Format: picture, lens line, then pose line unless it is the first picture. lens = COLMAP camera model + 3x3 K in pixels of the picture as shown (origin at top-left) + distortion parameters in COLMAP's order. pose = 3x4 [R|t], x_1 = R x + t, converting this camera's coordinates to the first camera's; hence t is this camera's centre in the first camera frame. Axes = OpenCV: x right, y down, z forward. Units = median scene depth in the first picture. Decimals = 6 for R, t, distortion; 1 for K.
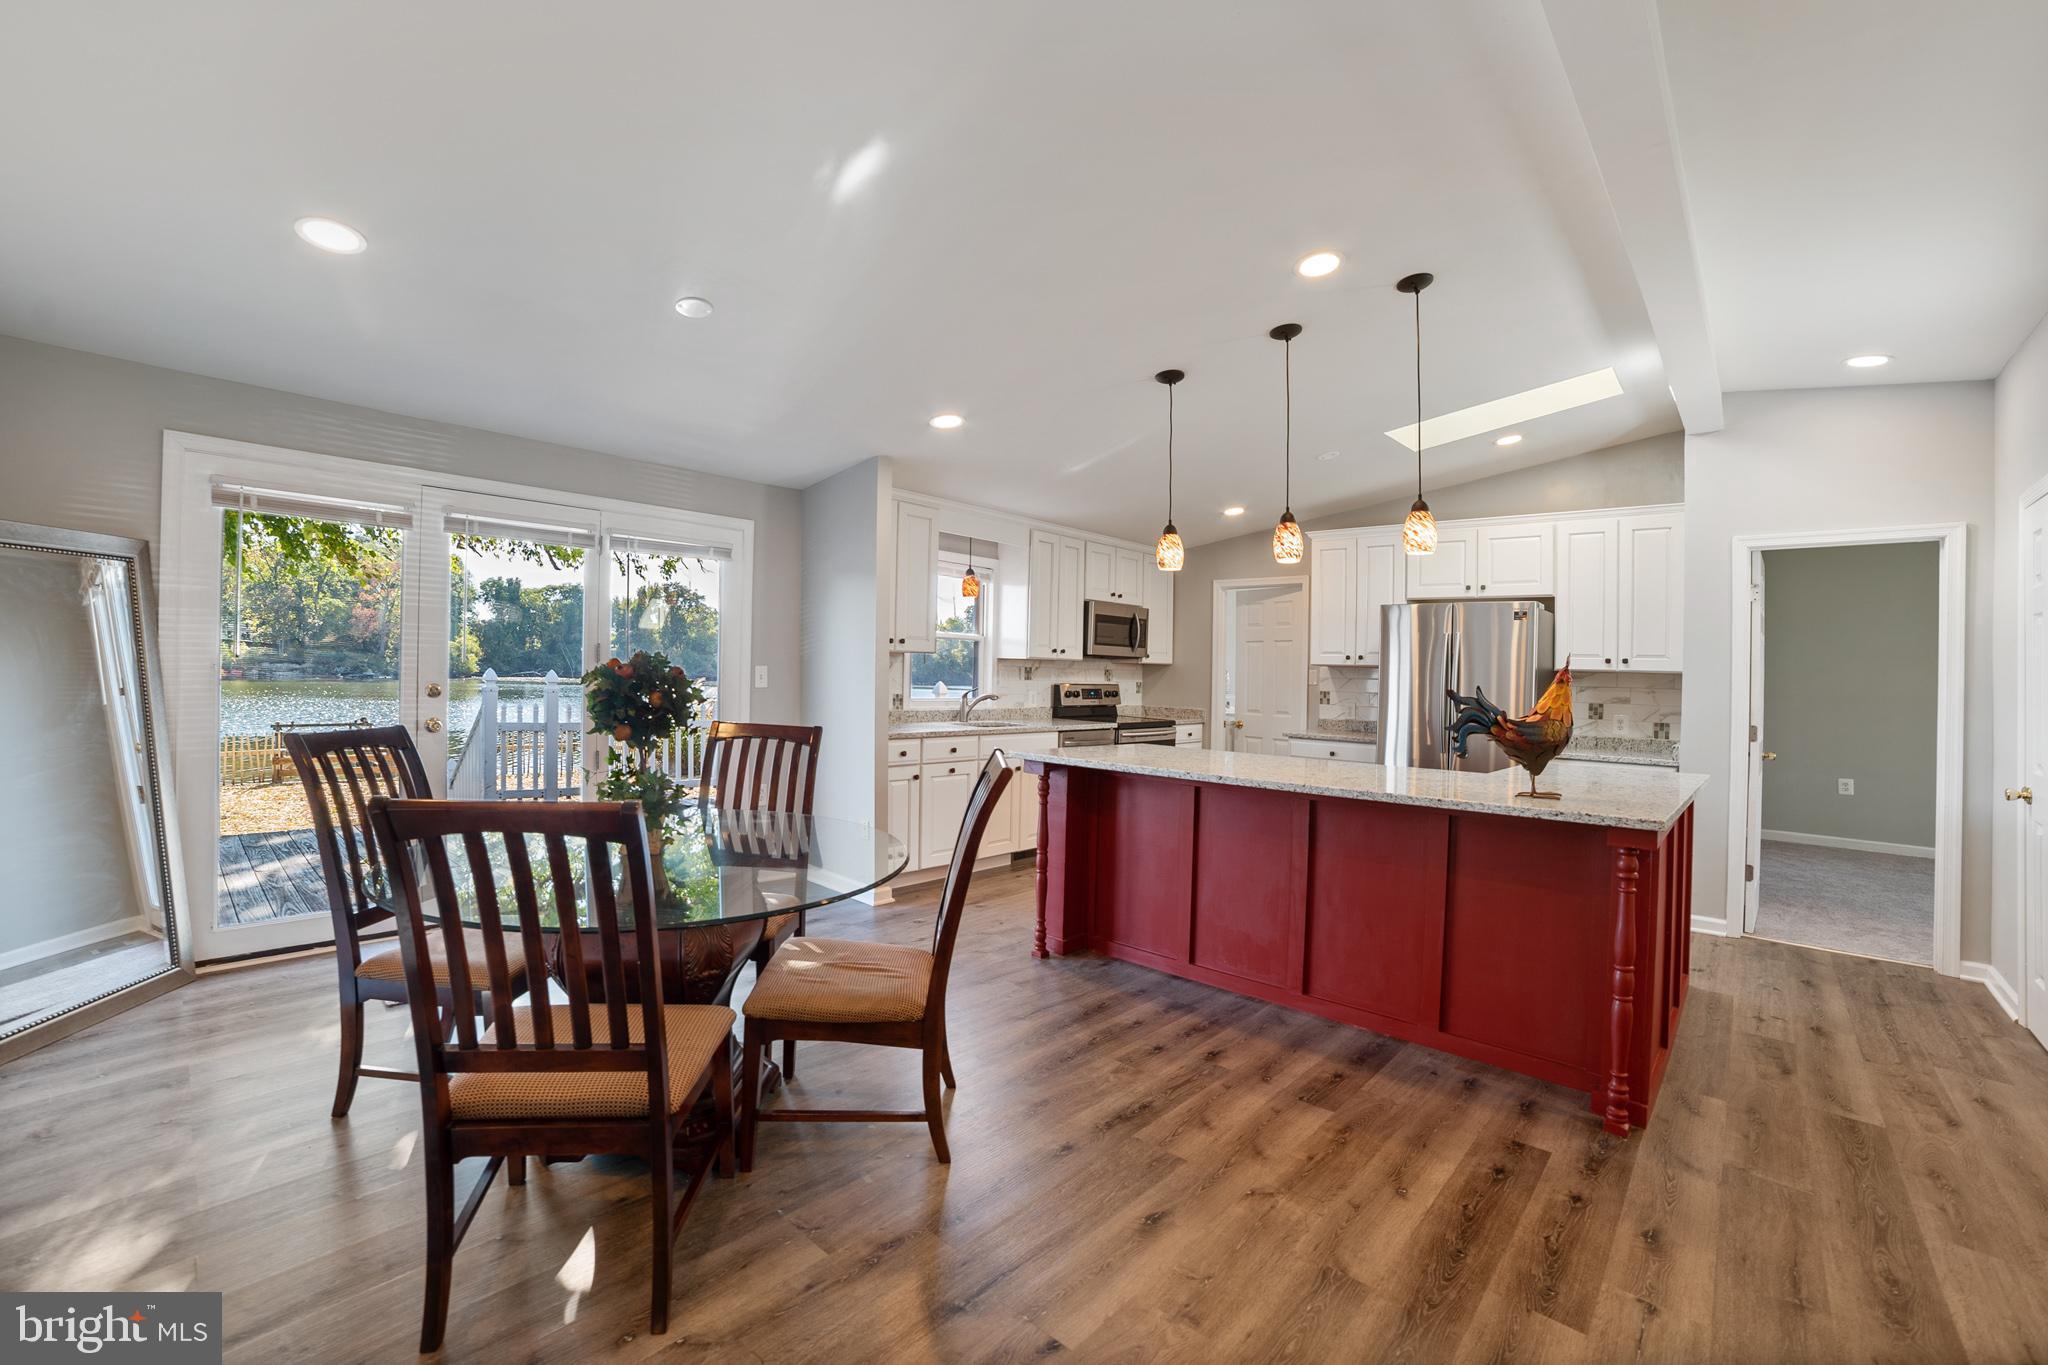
lens RADIAL K [[842.2, 0, 991.8], [0, 842.2, 669.8], [0, 0, 1]] dist [-0.014476, 0.005059]
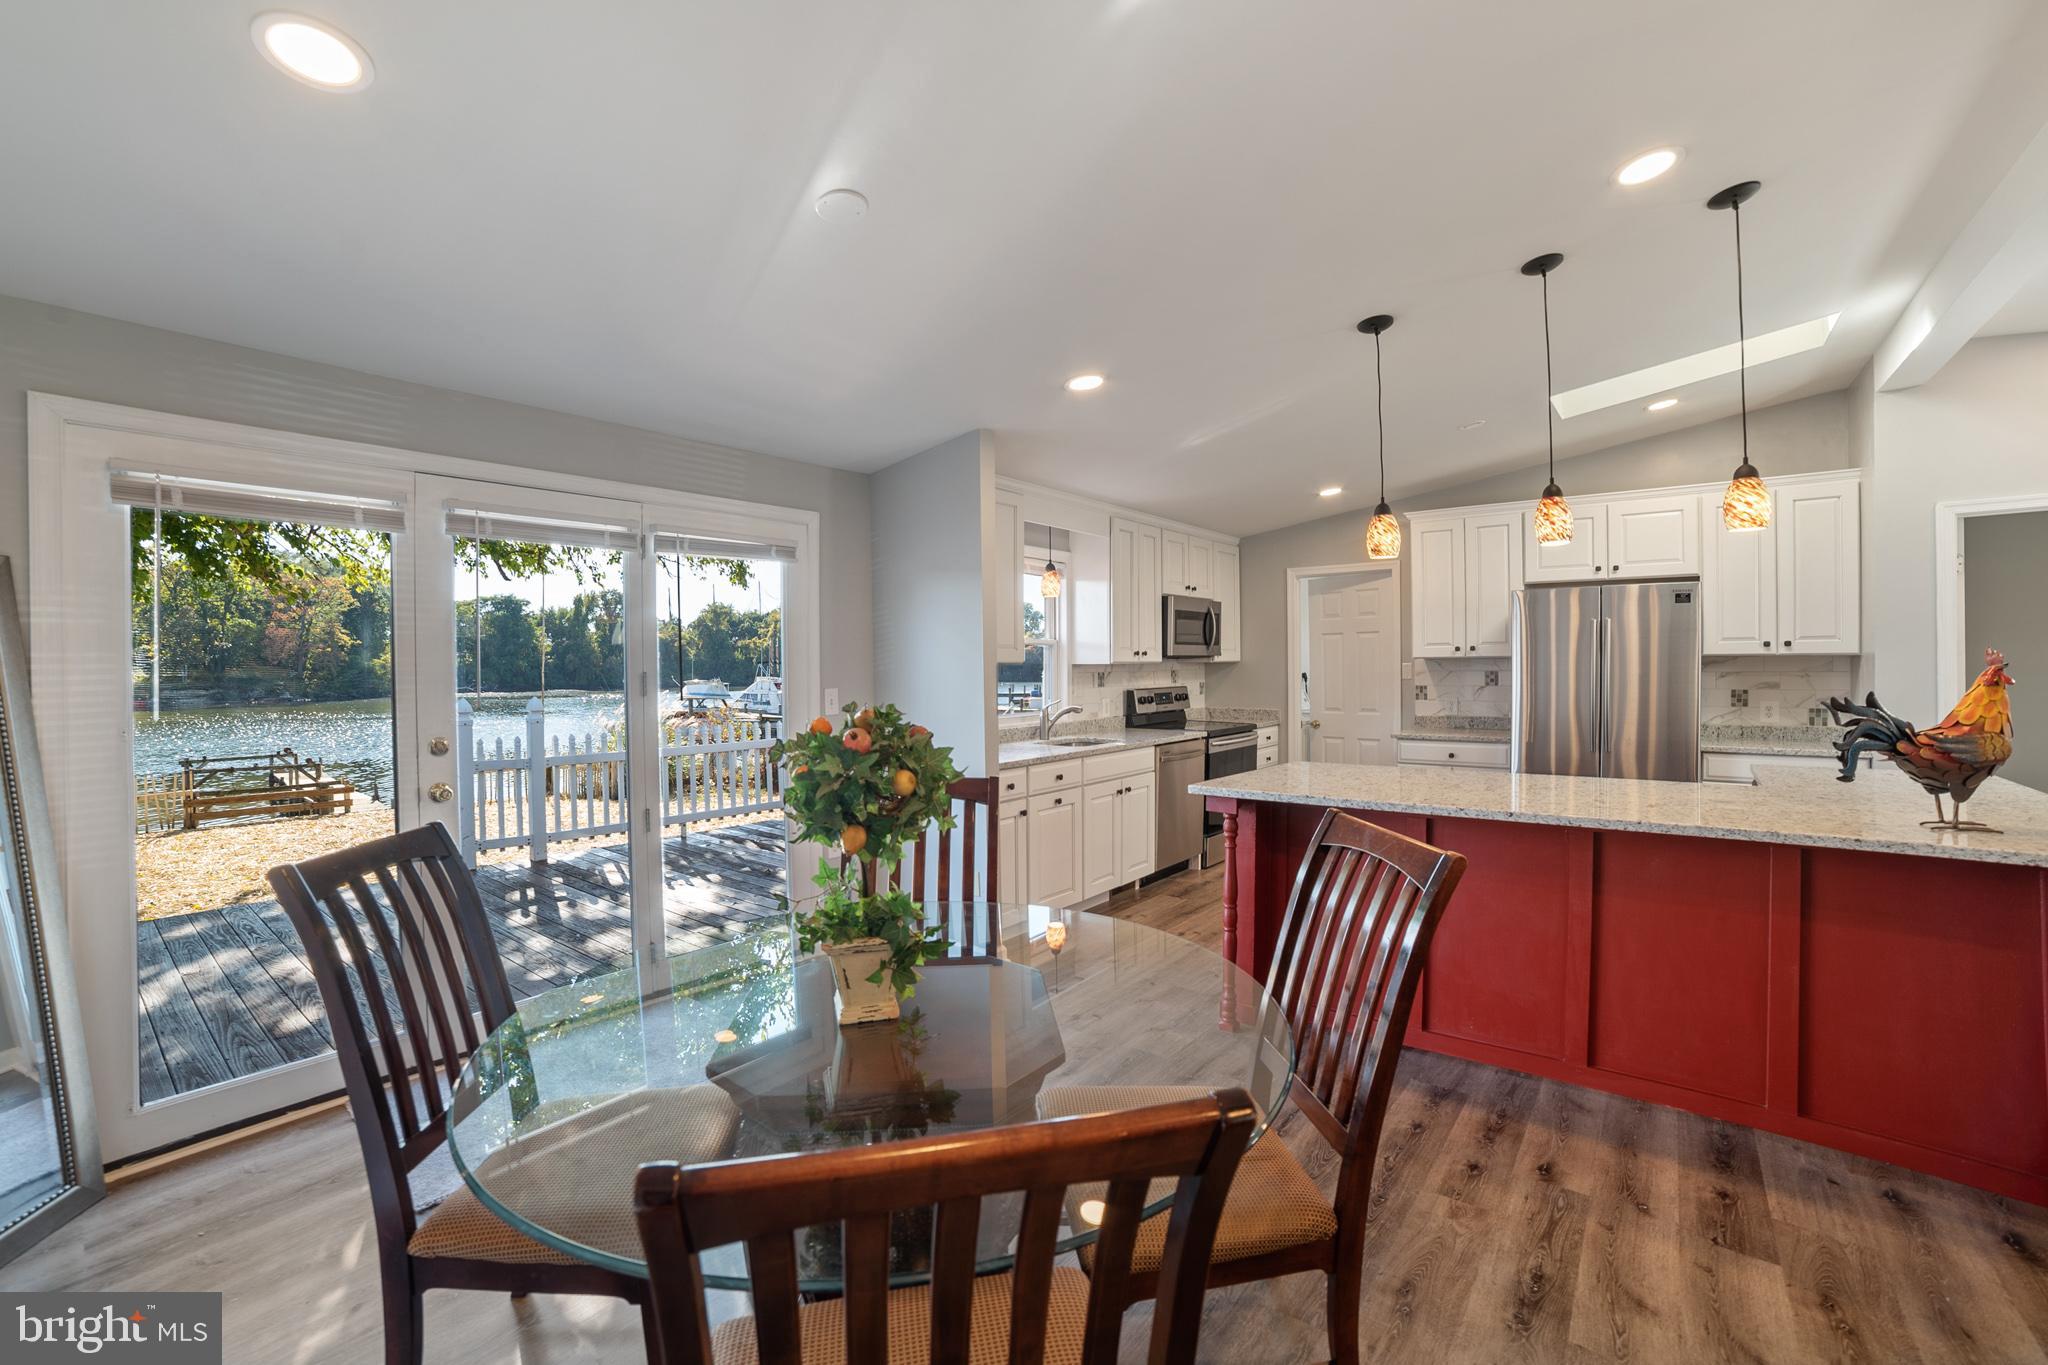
lens RADIAL K [[842.2, 0, 1017.2], [0, 842.2, 675.6], [0, 0, 1]] dist [-0.014476, 0.005059]
pose [[0.995457, -0.040463, 0.086181, -0.153760], [0.039388, 0.999124, 0.014131, -0.020119], [-0.086678, -0.010672, 0.996179, 0.148054]]
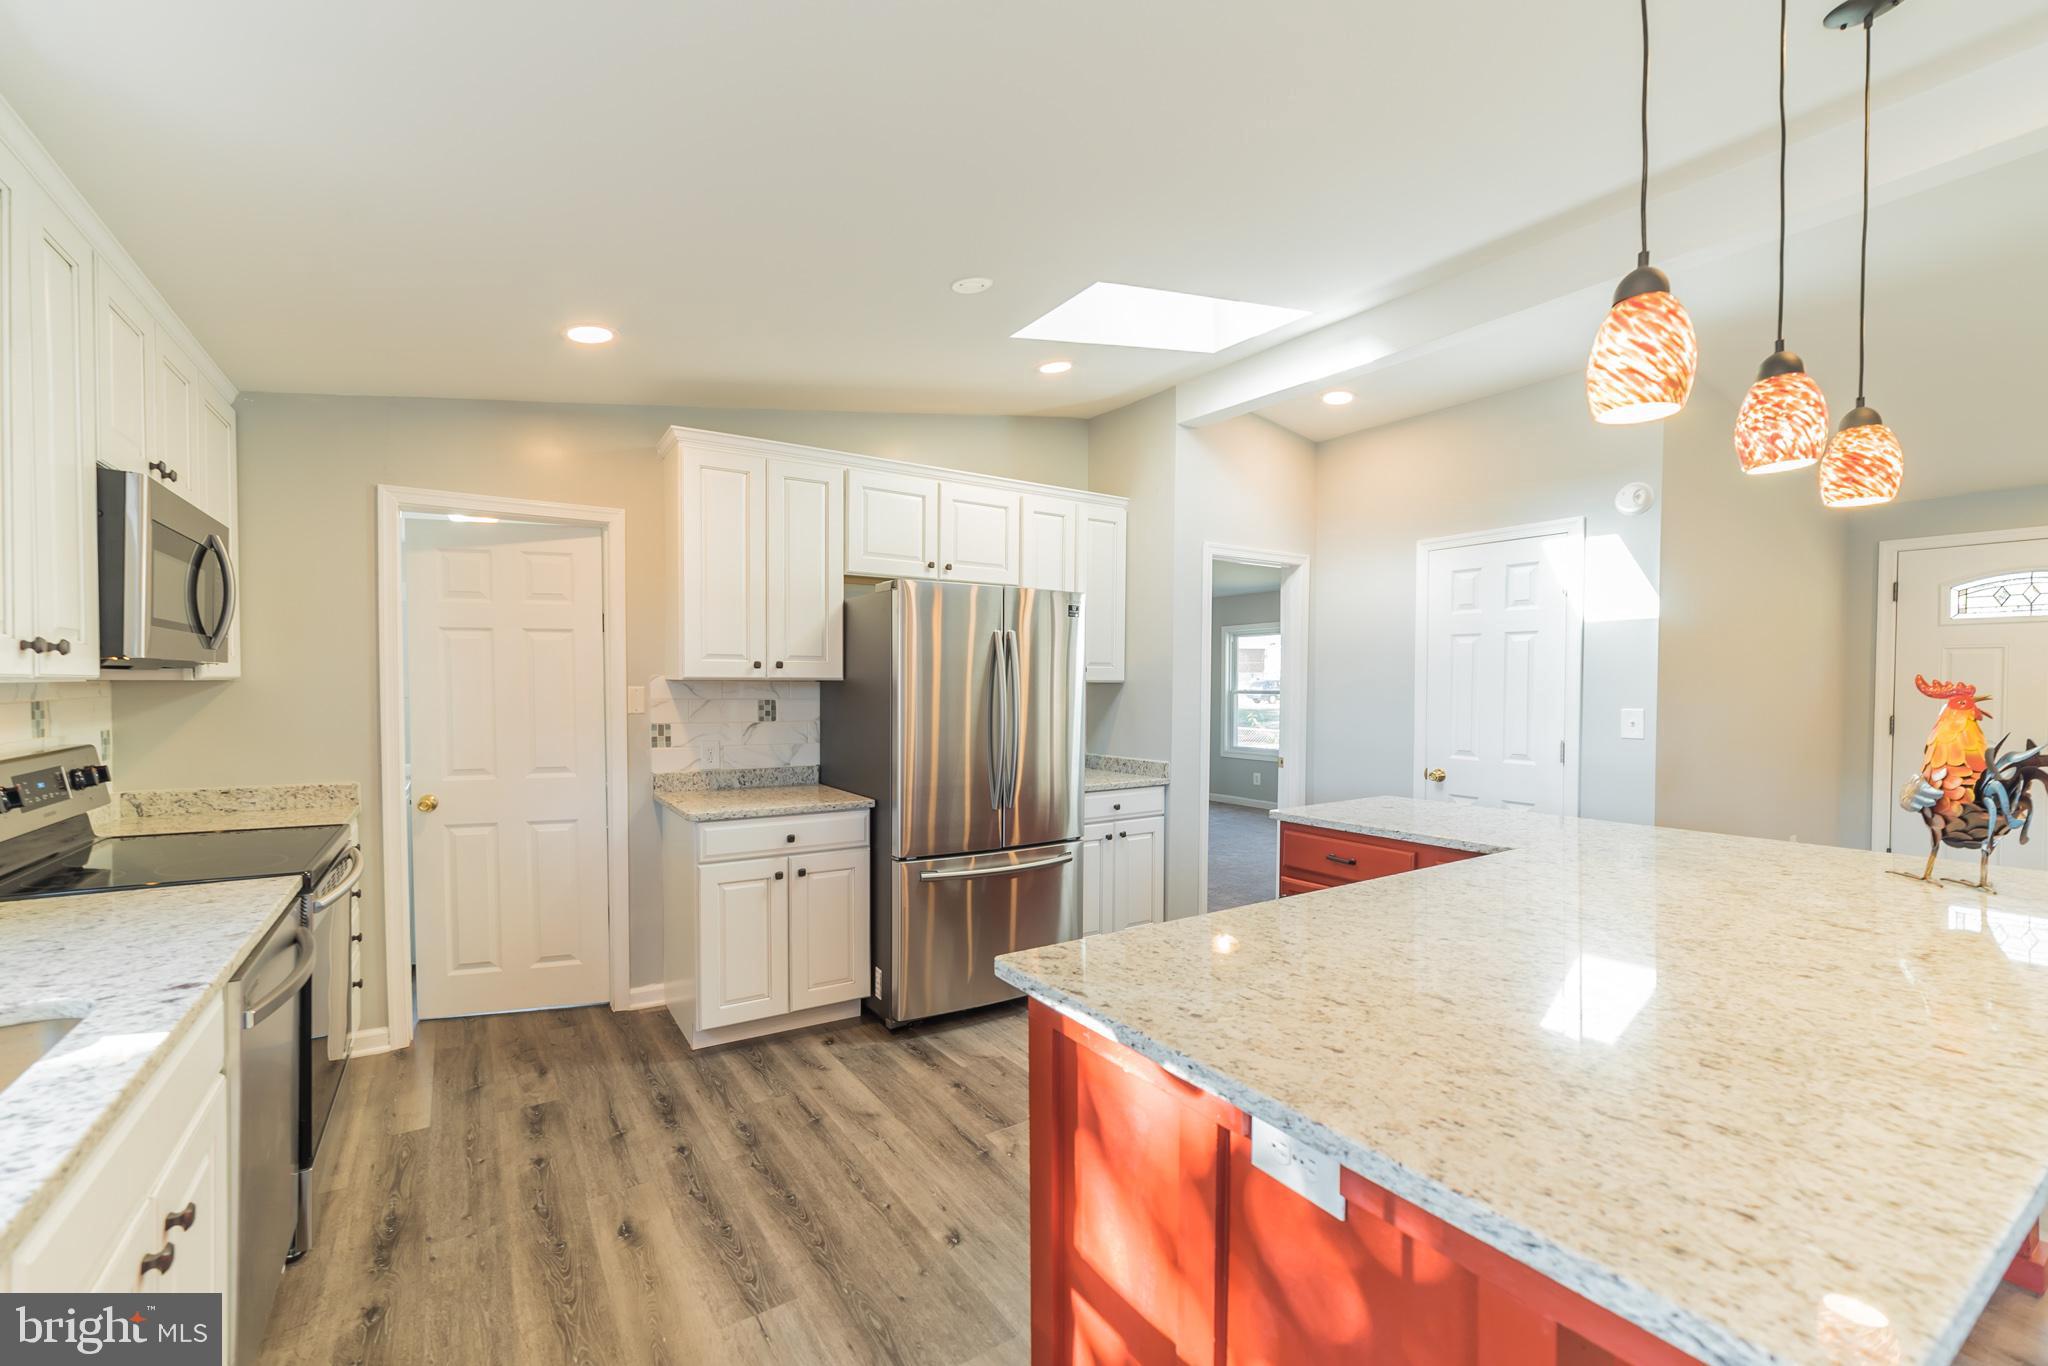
lens RADIAL K [[842.2, 0, 944.5], [0, 842.2, 691.0], [0, 0, 1]] dist [-0.014476, 0.005059]
pose [[0.272840, -0.039699, 0.961240, -0.107044], [0.000285, 0.999152, 0.041183, -0.023462], [-0.962059, -0.010962, 0.272620, 0.825879]]
